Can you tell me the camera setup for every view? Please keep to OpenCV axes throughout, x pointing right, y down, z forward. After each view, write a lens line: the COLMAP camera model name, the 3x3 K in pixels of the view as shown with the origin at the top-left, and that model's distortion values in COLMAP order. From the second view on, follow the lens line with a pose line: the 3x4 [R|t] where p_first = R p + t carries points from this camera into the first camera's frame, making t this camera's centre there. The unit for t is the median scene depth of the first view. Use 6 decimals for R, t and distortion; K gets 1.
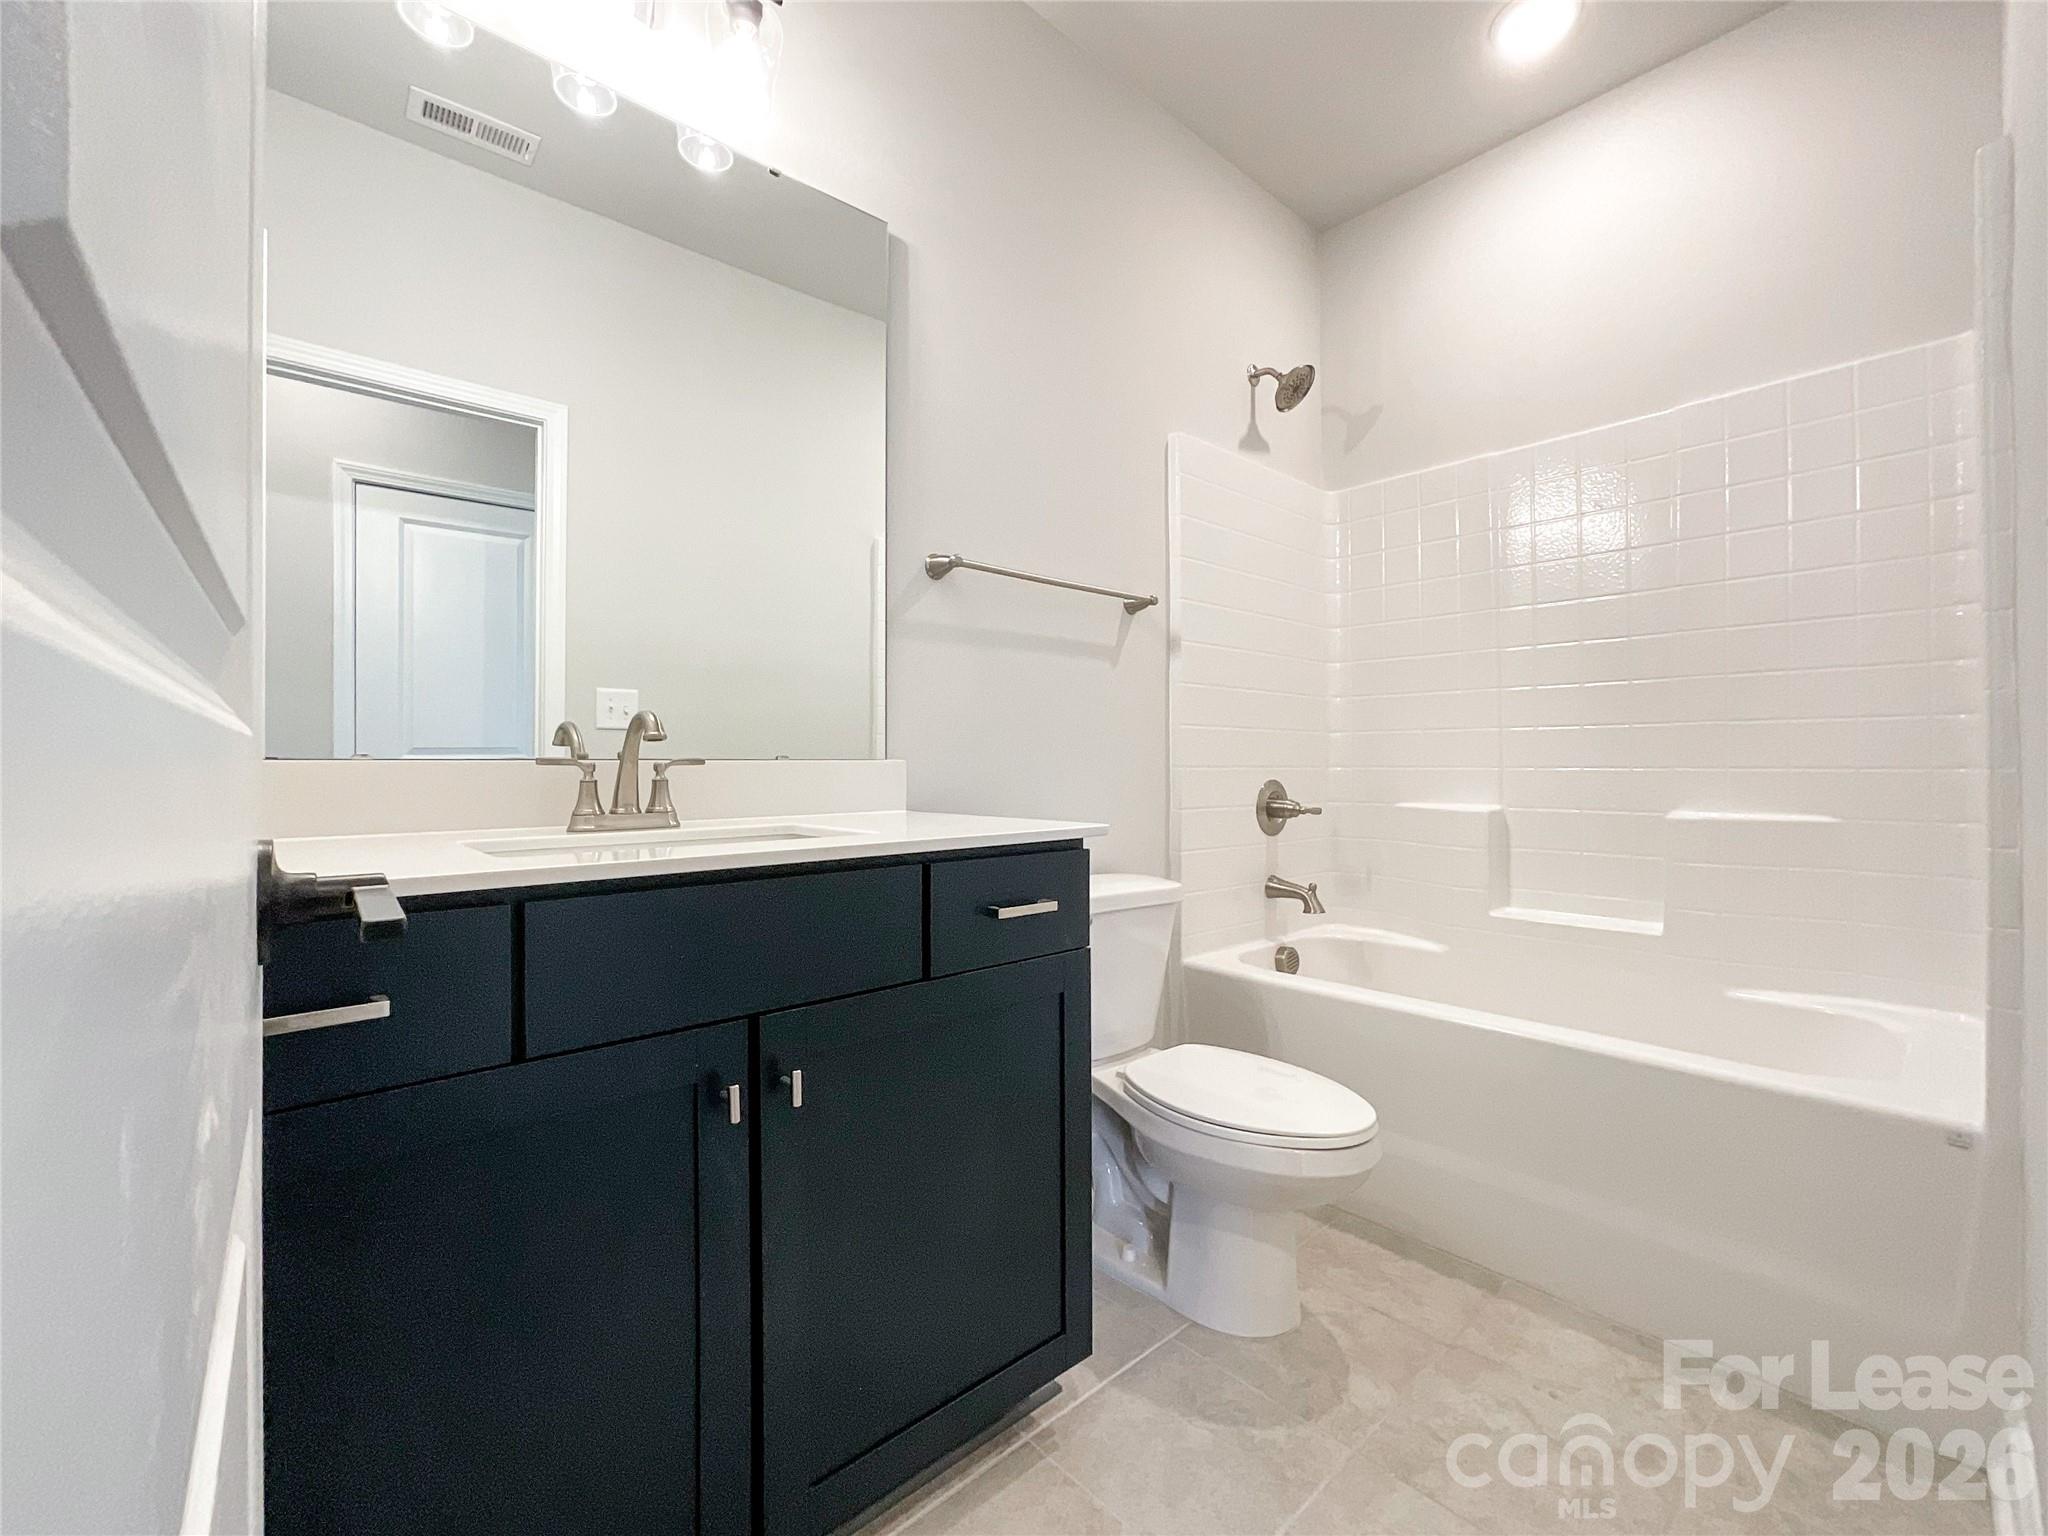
lens RADIAL K [[857.5, 0, 1057.4], [0, 857.5, 723.1], [0, 0, 1]] dist [-0.017186, 0.000056]
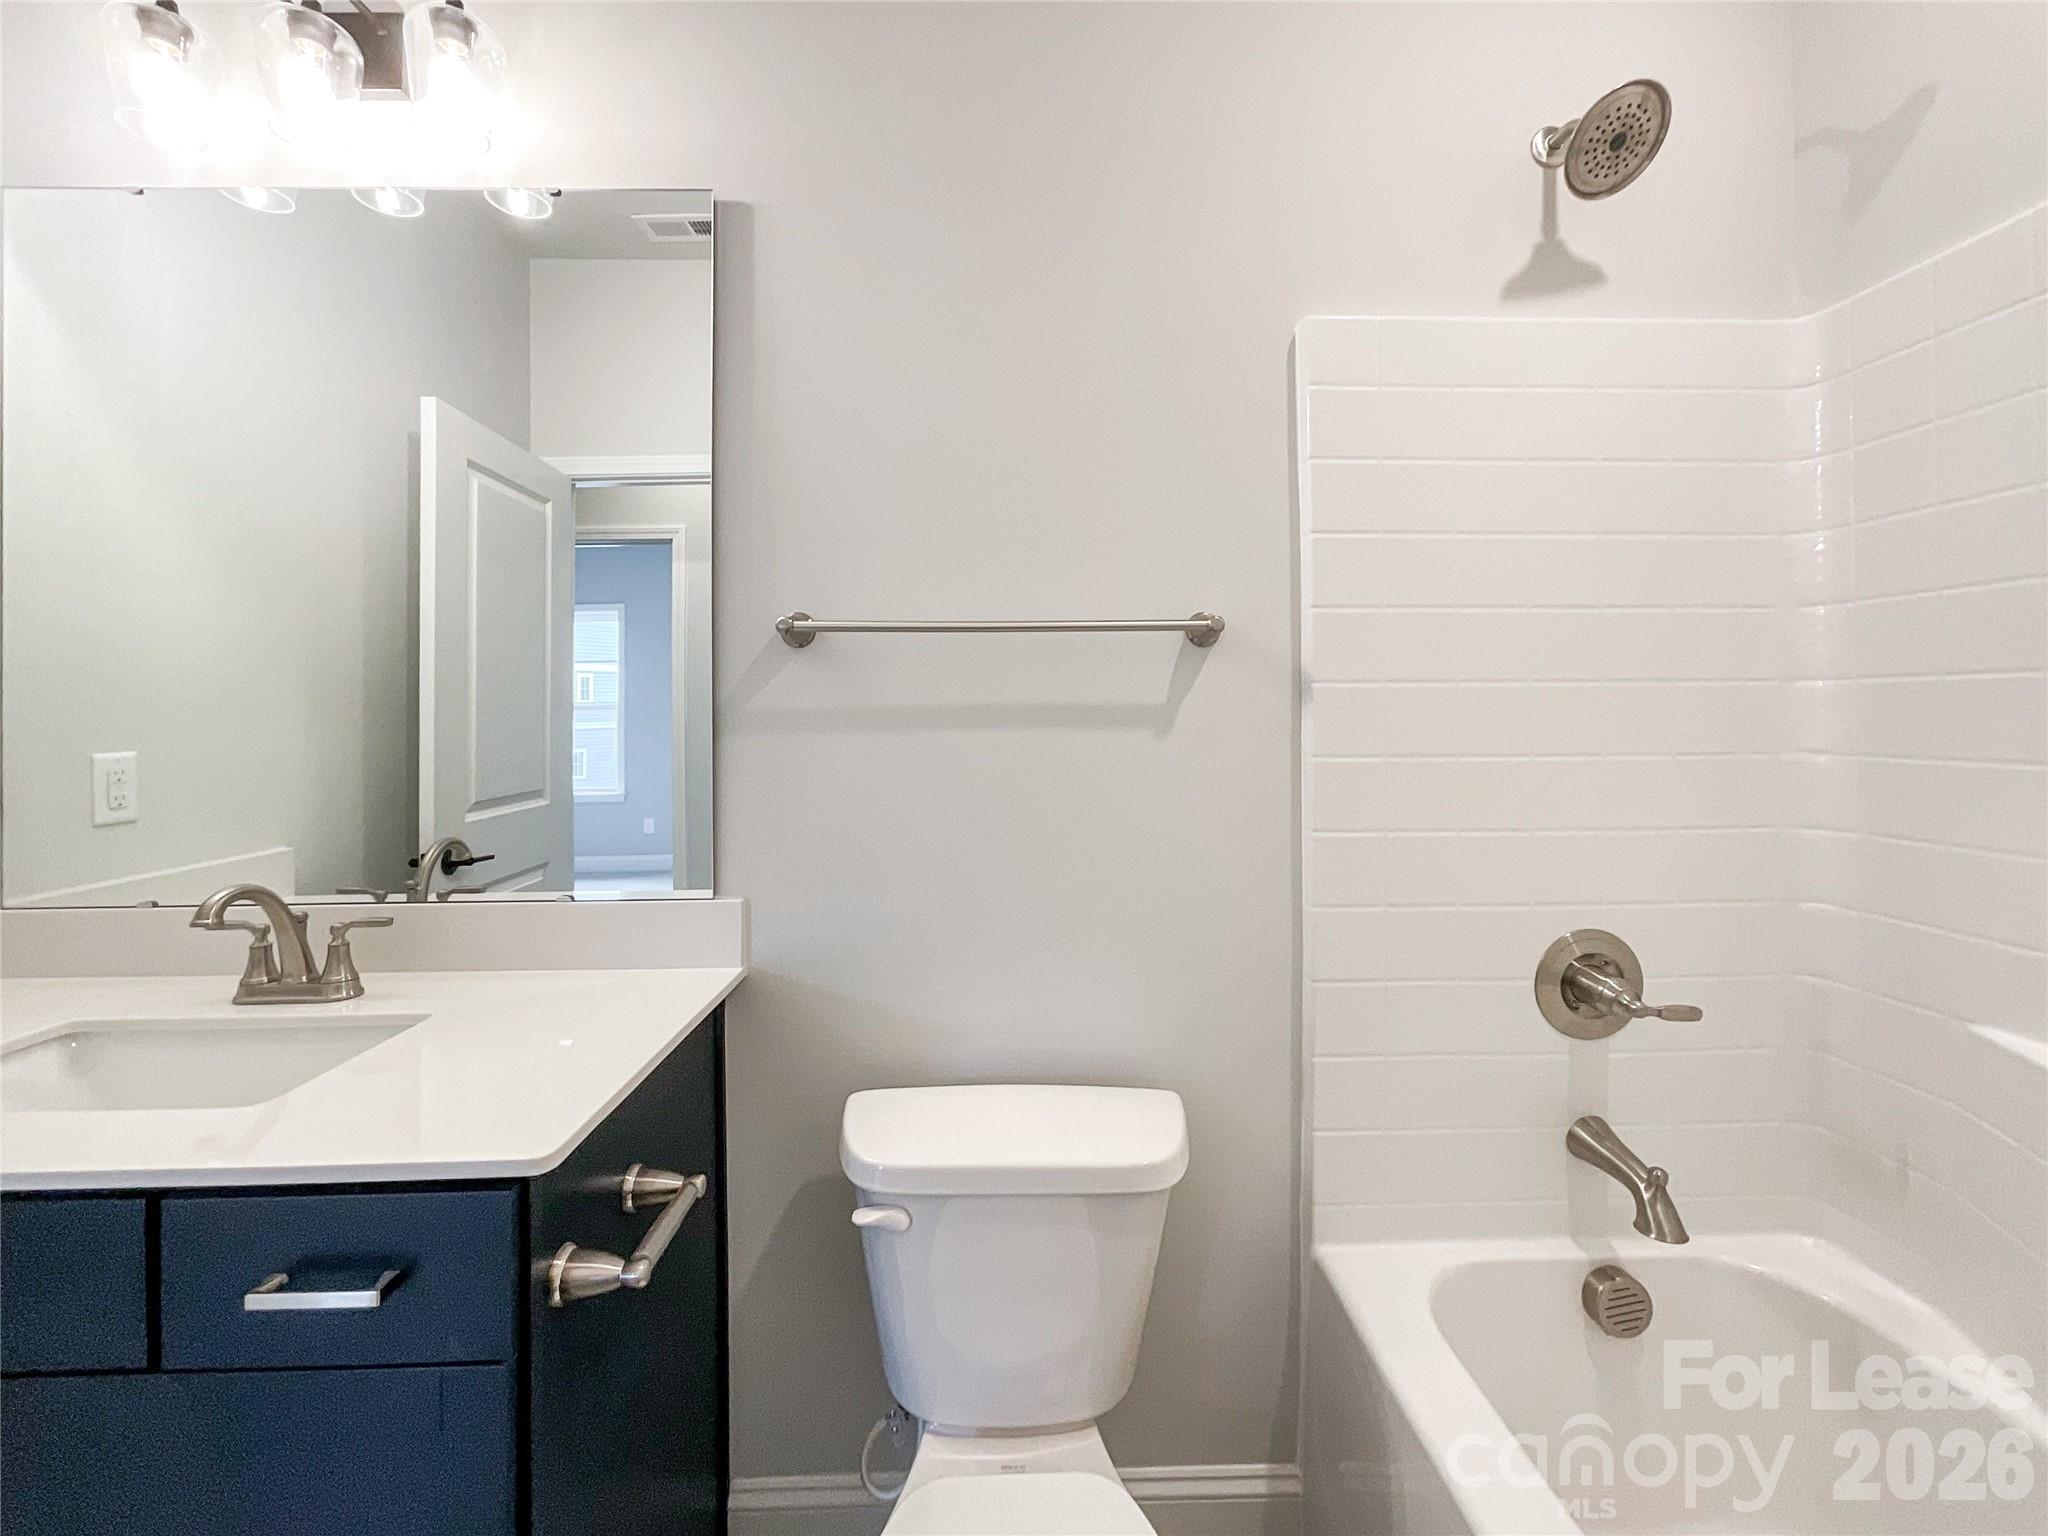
lens RADIAL K [[870.1, 0, 1025.5], [0, 870.1, 678.0], [0, 0, 1]] dist [0.000156, 0.000081]
pose [[0.750250, -0.025305, -0.660670, 0.380035], [0.033433, 0.999441, -0.000314, -0.103631], [0.660309, -0.021853, 0.750676, 0.427252]]
